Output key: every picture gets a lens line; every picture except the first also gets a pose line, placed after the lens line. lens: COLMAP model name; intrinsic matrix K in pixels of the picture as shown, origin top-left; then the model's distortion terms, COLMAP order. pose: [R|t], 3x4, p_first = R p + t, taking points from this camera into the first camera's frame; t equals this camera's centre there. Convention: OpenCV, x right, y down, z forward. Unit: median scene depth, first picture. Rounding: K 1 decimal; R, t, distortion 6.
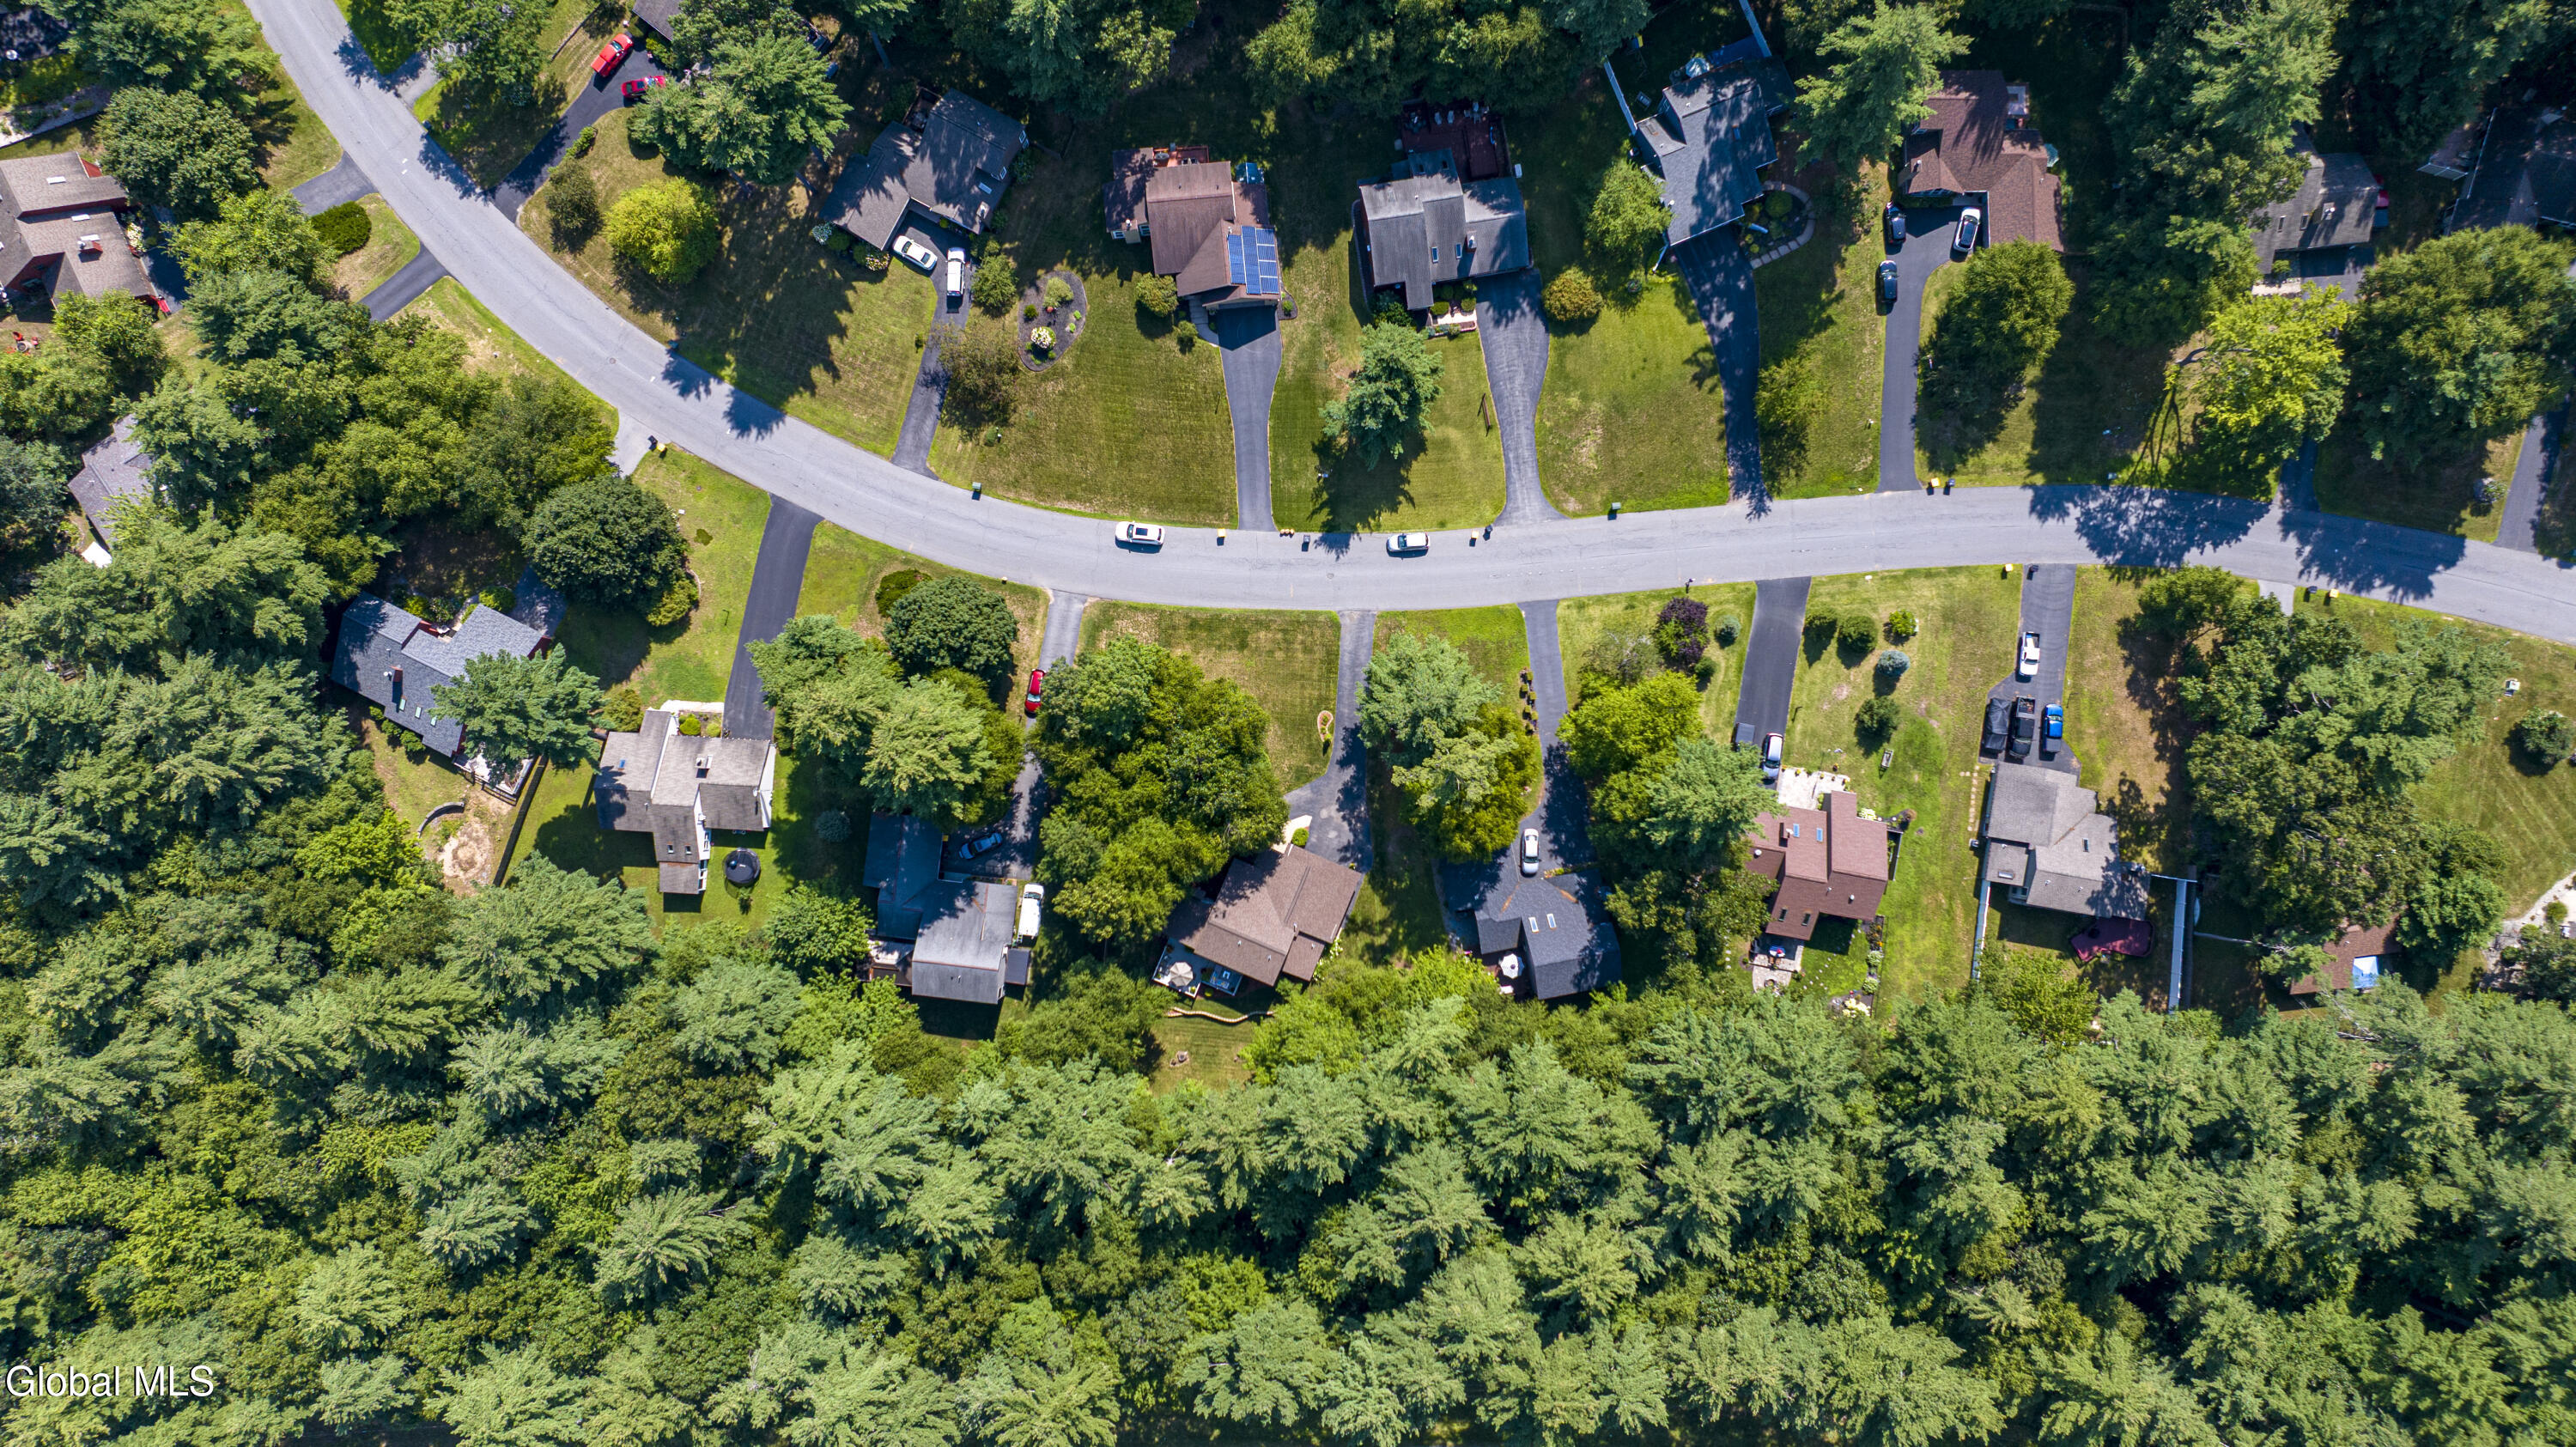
lens RADIAL K [[1677.5, 0, 1280.4], [0, 1677.5, 709.5], [0, 0, 1]] dist [-0.012756, -0.004081]
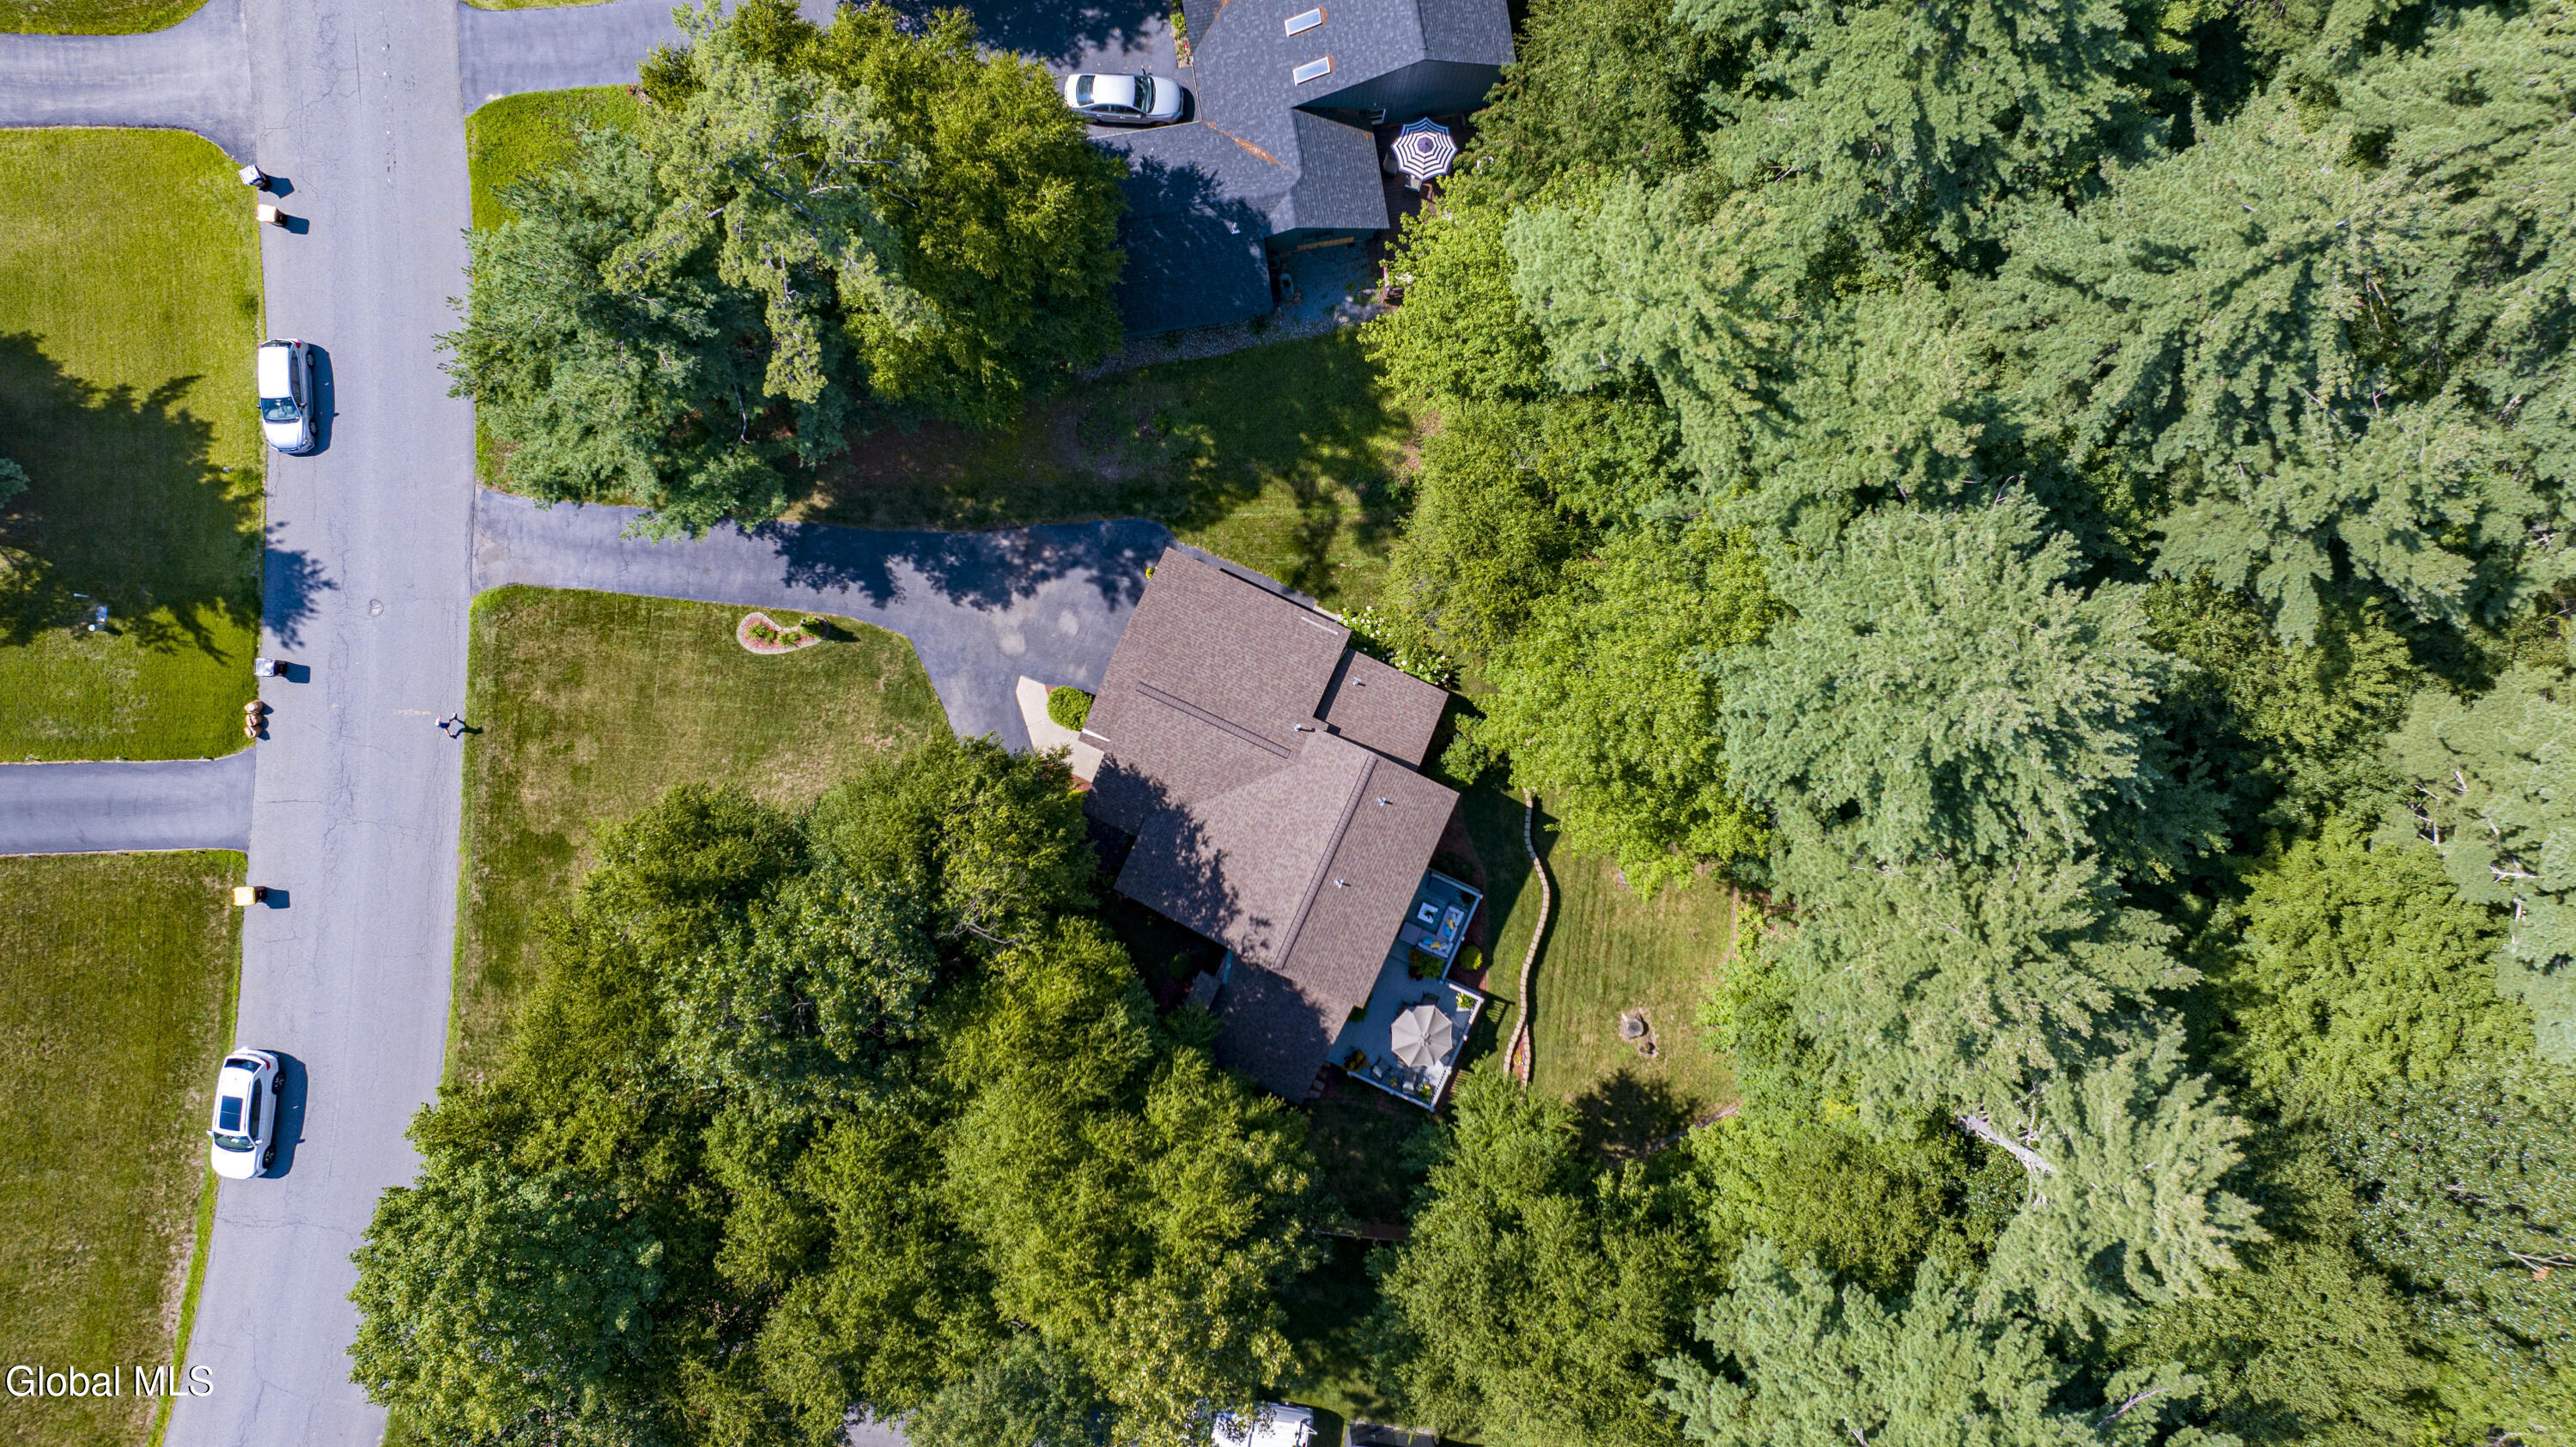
lens RADIAL K [[1677.5, 0, 1280.4], [0, 1677.5, 709.5], [0, 0, 1]] dist [-0.012756, -0.004081]
pose [[0.027260, -0.999471, 0.017755, 0.005985], [0.997833, 0.028271, 0.059411, 0.101541], [-0.059882, 0.016097, 0.998076, 0.625288]]
